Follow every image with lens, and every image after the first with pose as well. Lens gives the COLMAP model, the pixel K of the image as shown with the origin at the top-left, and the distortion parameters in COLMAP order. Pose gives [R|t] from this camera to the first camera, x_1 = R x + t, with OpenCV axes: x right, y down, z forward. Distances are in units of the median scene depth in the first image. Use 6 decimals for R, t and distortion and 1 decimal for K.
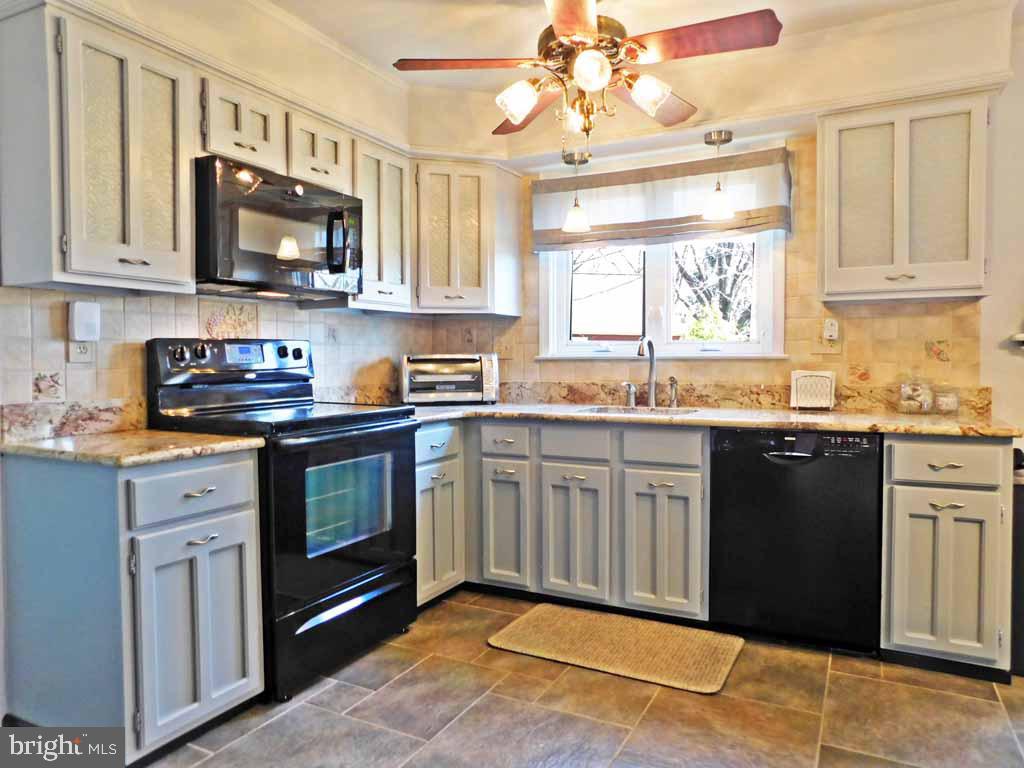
lens RADIAL K [[679.4, 0, 512.4], [0, 679.4, 381.5], [0, 0, 1]] dist [-0.063758, 0.052904]
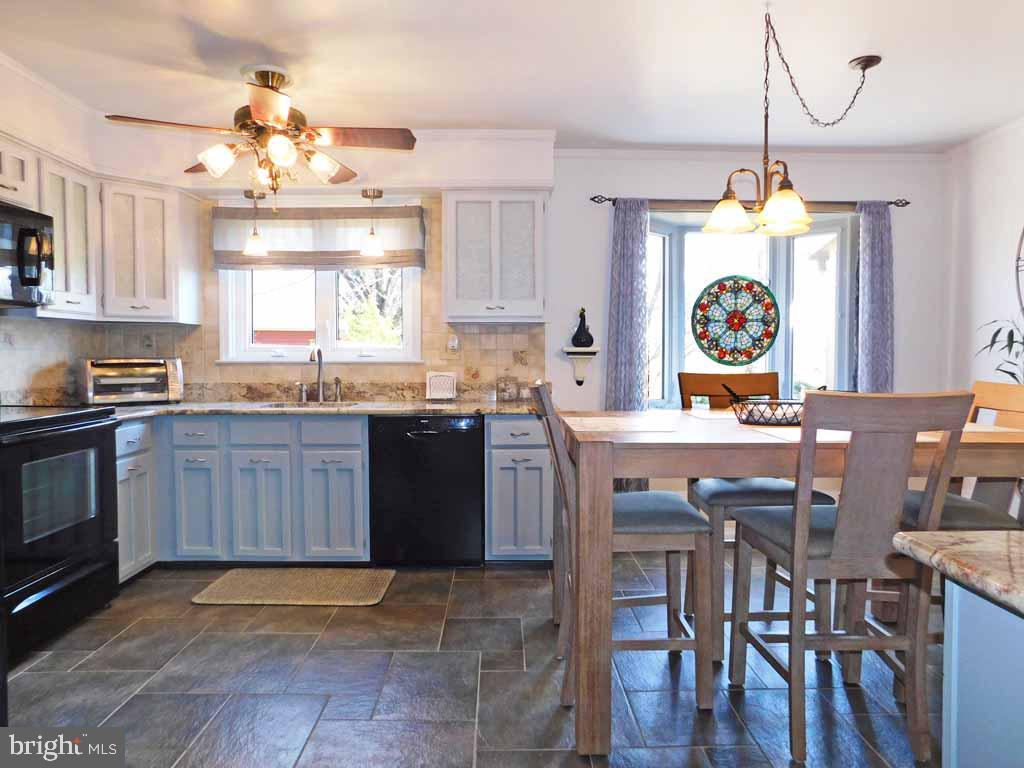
lens RADIAL K [[679.4, 0, 512.4], [0, 679.4, 381.5], [0, 0, 1]] dist [-0.063758, 0.052904]
pose [[0.874873, -0.014378, 0.484139, -0.099392], [0.011684, 0.999895, 0.008582, -0.007083], [-0.484211, -0.001852, 0.874949, -0.292900]]
